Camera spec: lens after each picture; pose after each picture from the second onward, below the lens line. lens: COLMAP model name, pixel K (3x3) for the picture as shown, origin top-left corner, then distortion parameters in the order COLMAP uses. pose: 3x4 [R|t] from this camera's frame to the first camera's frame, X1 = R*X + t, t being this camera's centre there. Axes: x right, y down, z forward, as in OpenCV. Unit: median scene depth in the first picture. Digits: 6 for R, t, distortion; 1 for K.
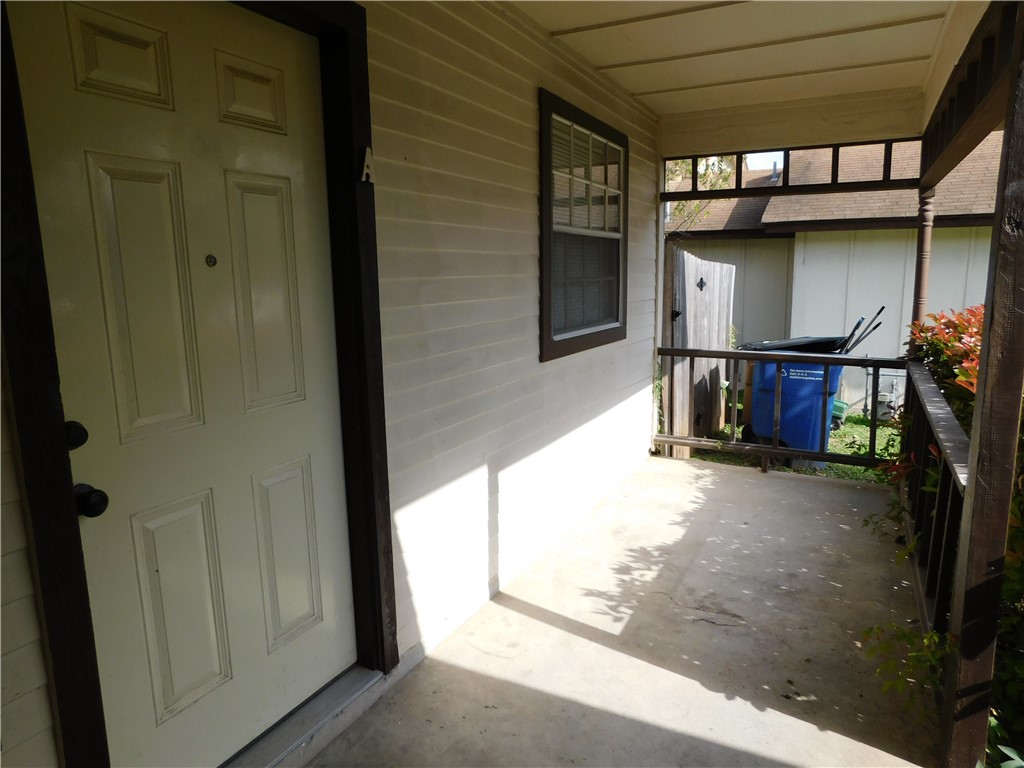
lens RADIAL K [[677.8, 0, 519.1], [0, 677.8, 380.8], [0, 0, 1]] dist [-0.063534, 0.052426]
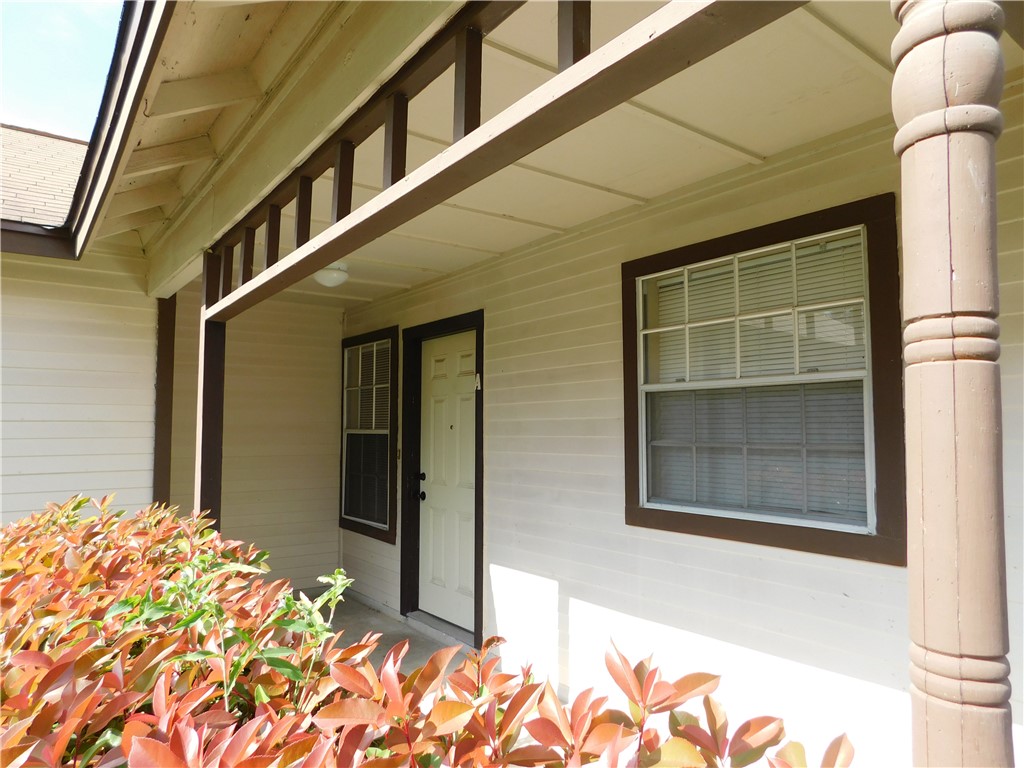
lens RADIAL K [[677.8, 0, 508.5], [0, 677.8, 390.0], [0, 0, 1]] dist [-0.063534, 0.052426]
pose [[-0.448422, -0.042982, -0.892788, 1.101981], [-0.139309, 0.989998, 0.022309, -0.241999], [0.882899, 0.134377, -0.449924, 1.389332]]
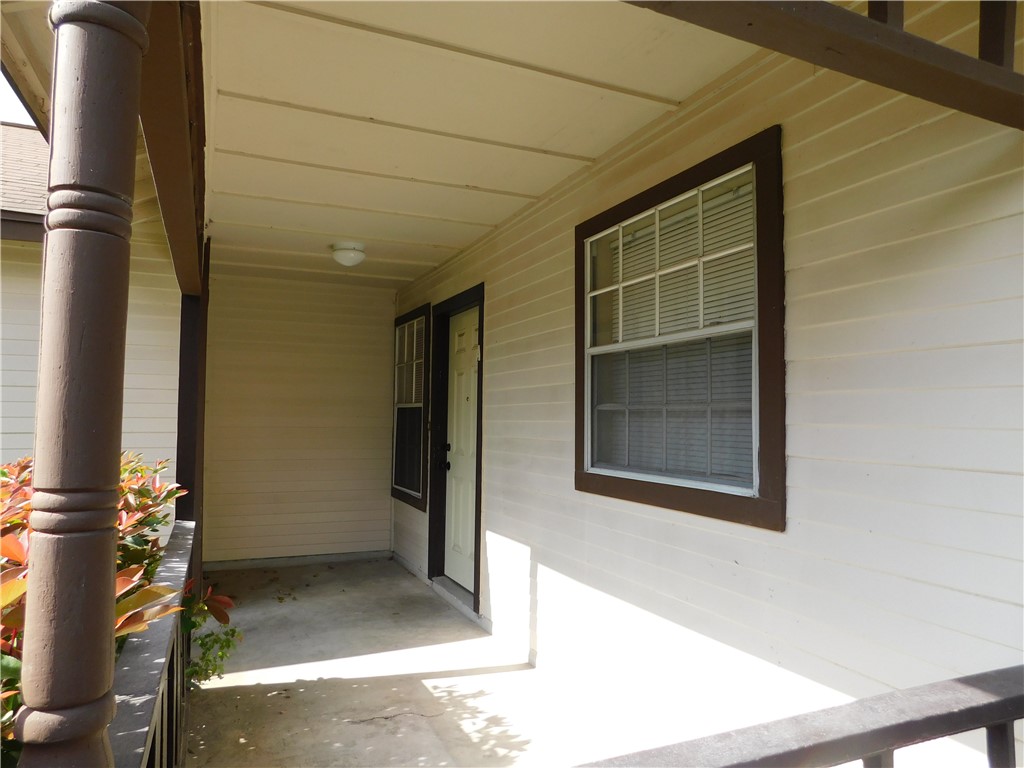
lens RADIAL K [[677.8, 0, 509.9], [0, 677.8, 387.9], [0, 0, 1]] dist [-0.063534, 0.052426]
pose [[-0.633928, -0.032010, -0.772730, 0.941495], [-0.128675, 0.989583, 0.064568, -0.246635], [0.762613, 0.140362, -0.631443, 1.675903]]
